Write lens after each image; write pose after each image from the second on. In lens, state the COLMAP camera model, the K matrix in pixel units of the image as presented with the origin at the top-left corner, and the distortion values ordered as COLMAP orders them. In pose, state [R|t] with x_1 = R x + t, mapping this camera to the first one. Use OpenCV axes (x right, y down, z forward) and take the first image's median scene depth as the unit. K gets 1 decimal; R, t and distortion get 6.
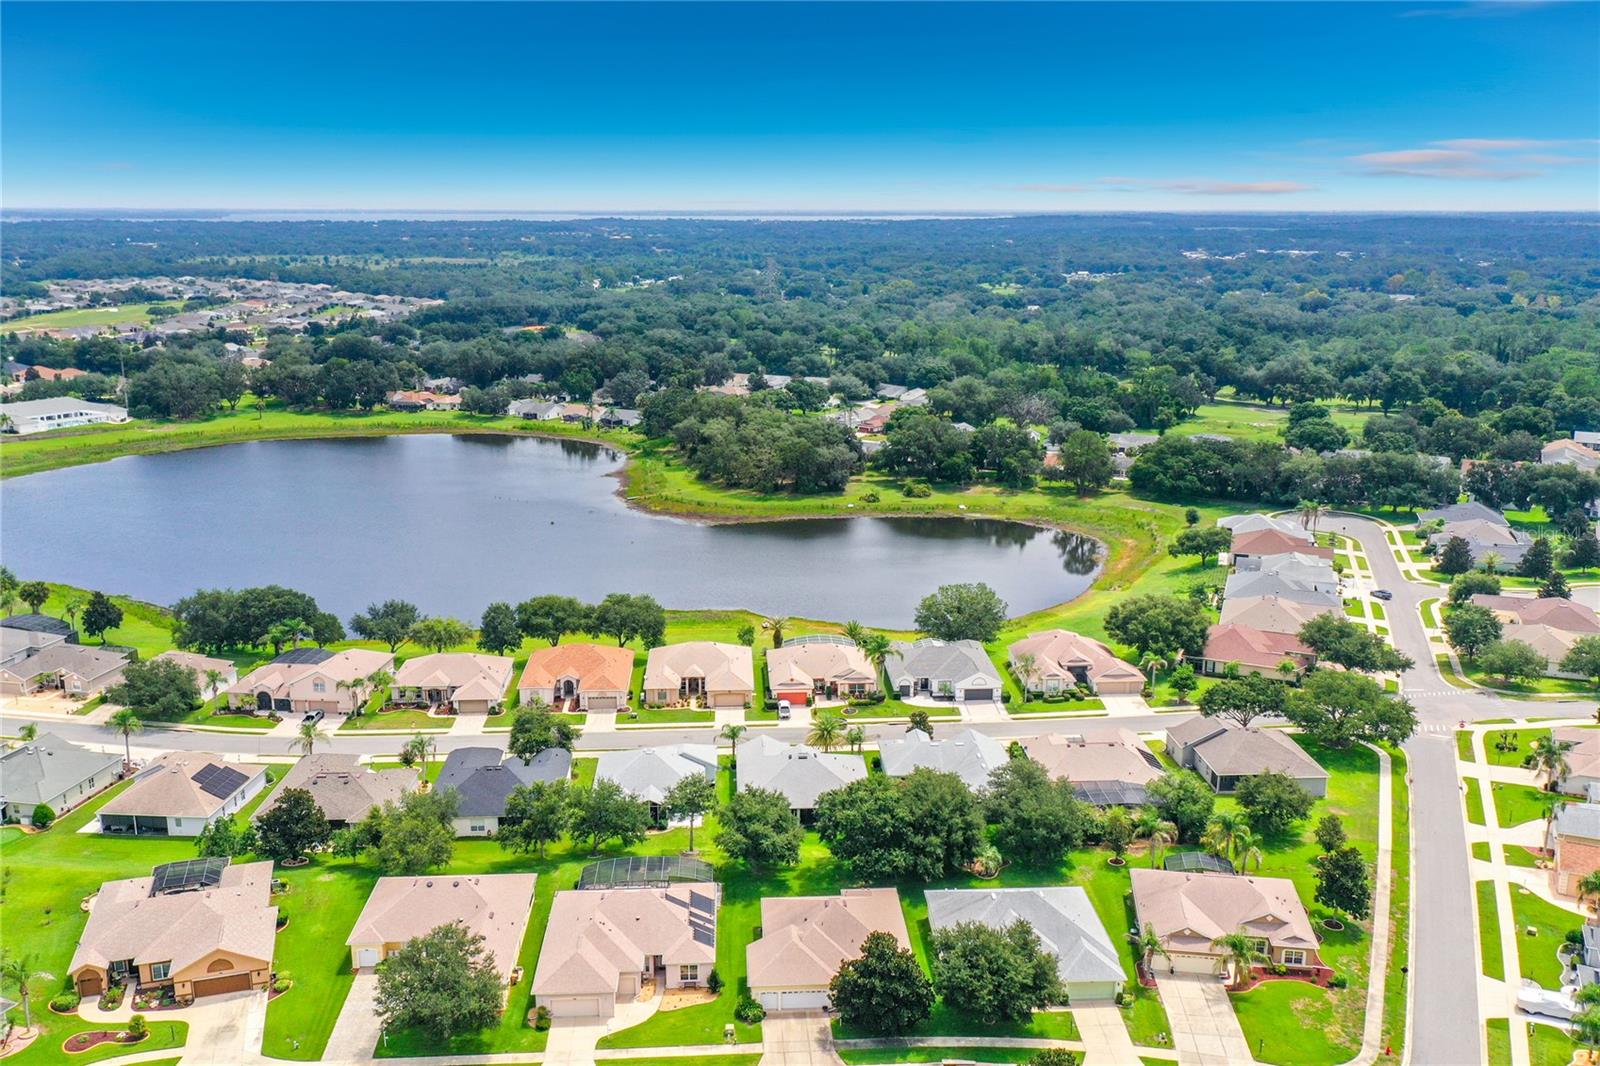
lens RADIAL K [[1343.0, 0, 796.6], [0, 1343.0, 488.4], [0, 0, 1]] dist [0.014264, -0.001781]
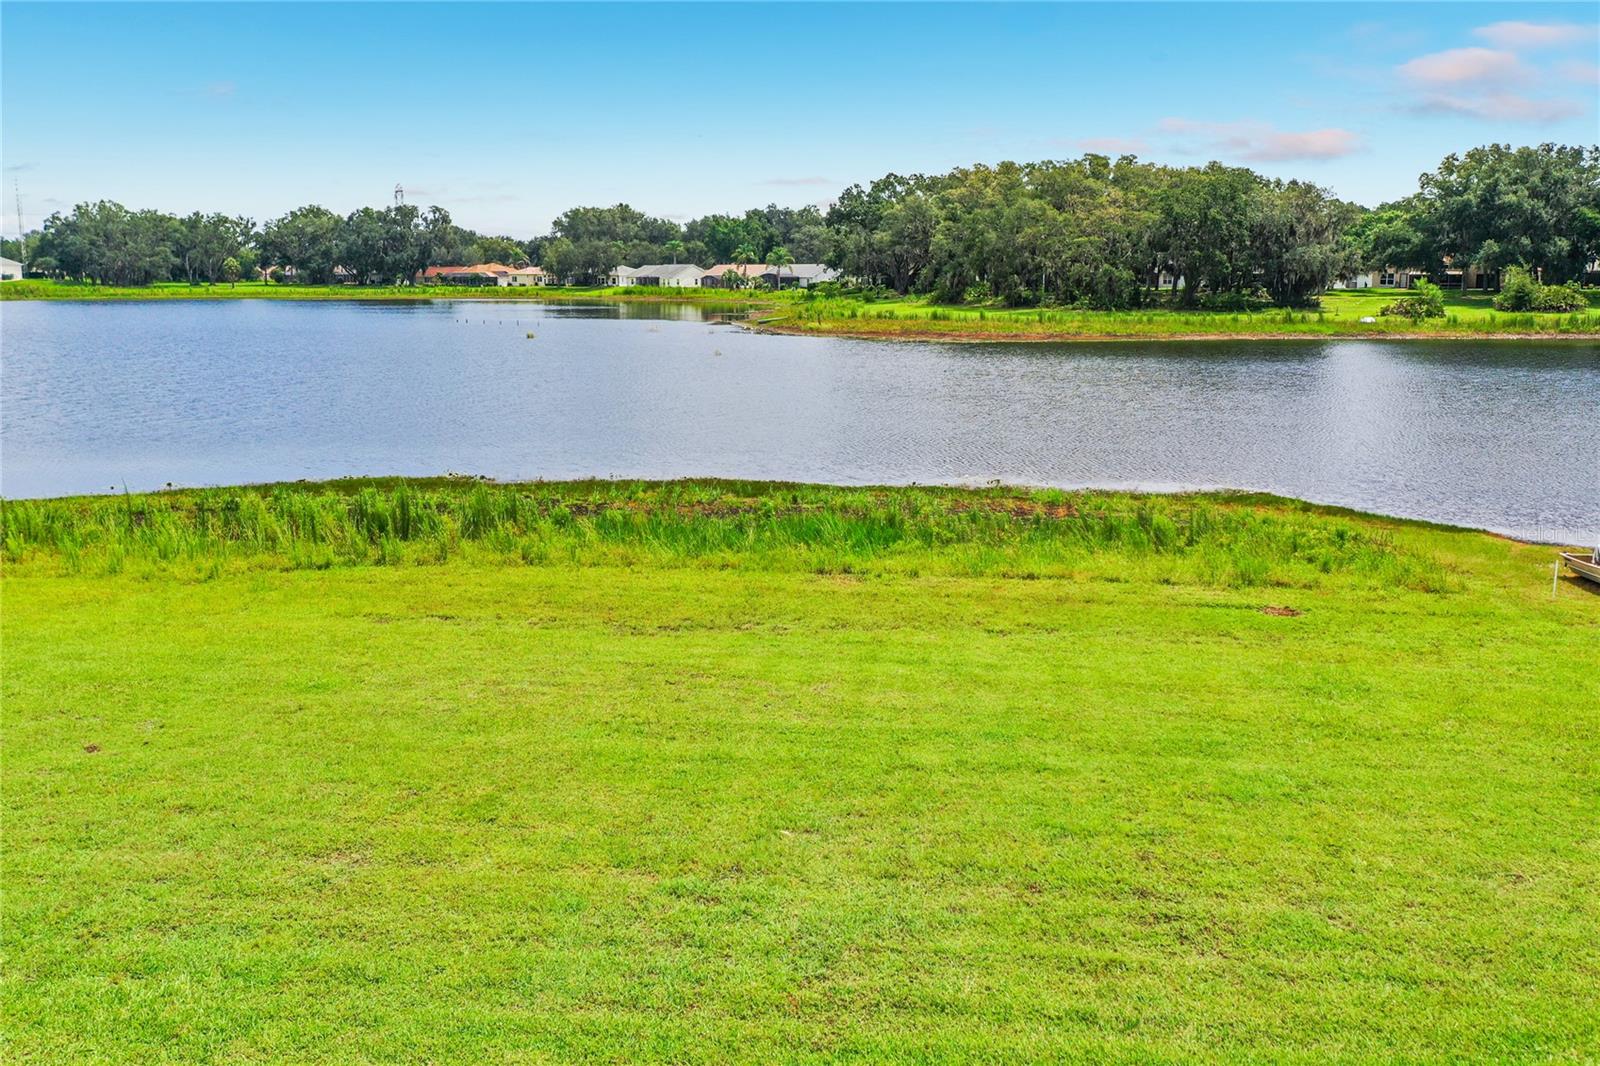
lens RADIAL K [[1280.1, 0, 800.0], [0, 1280.1, 533.0], [0, 0, 1]] dist [0.016449, 0.002159]
pose [[0.984757, 0.032065, -0.170956, -0.073537], [-0.032009, 0.999483, 0.003087, 0.113100], [0.170966, 0.002433, 0.985274, 1.005980]]
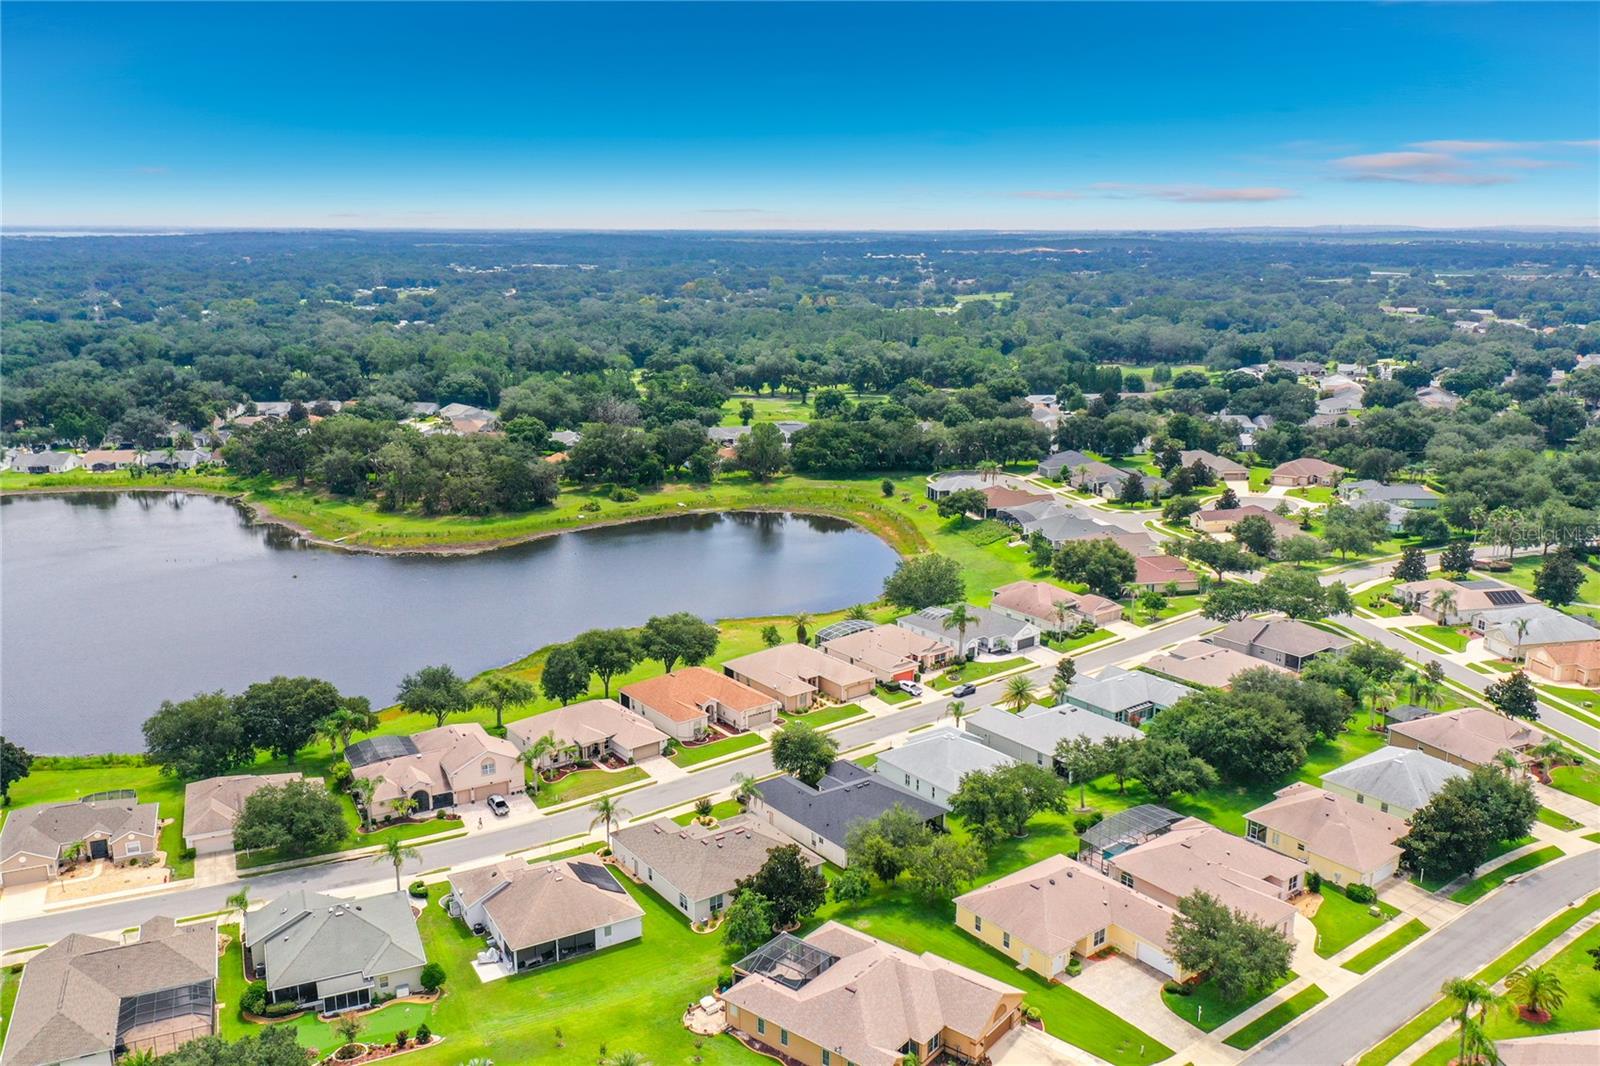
lens RADIAL K [[1280.1, 0, 800.0], [0, 1280.1, 533.0], [0, 0, 1]] dist [0.016449, 0.002159]
pose [[0.824064, -0.130696, 0.551215, -0.551713], [0.114172, 0.991373, 0.064373, -0.027927], [-0.554873, 0.009886, 0.831877, 0.184131]]
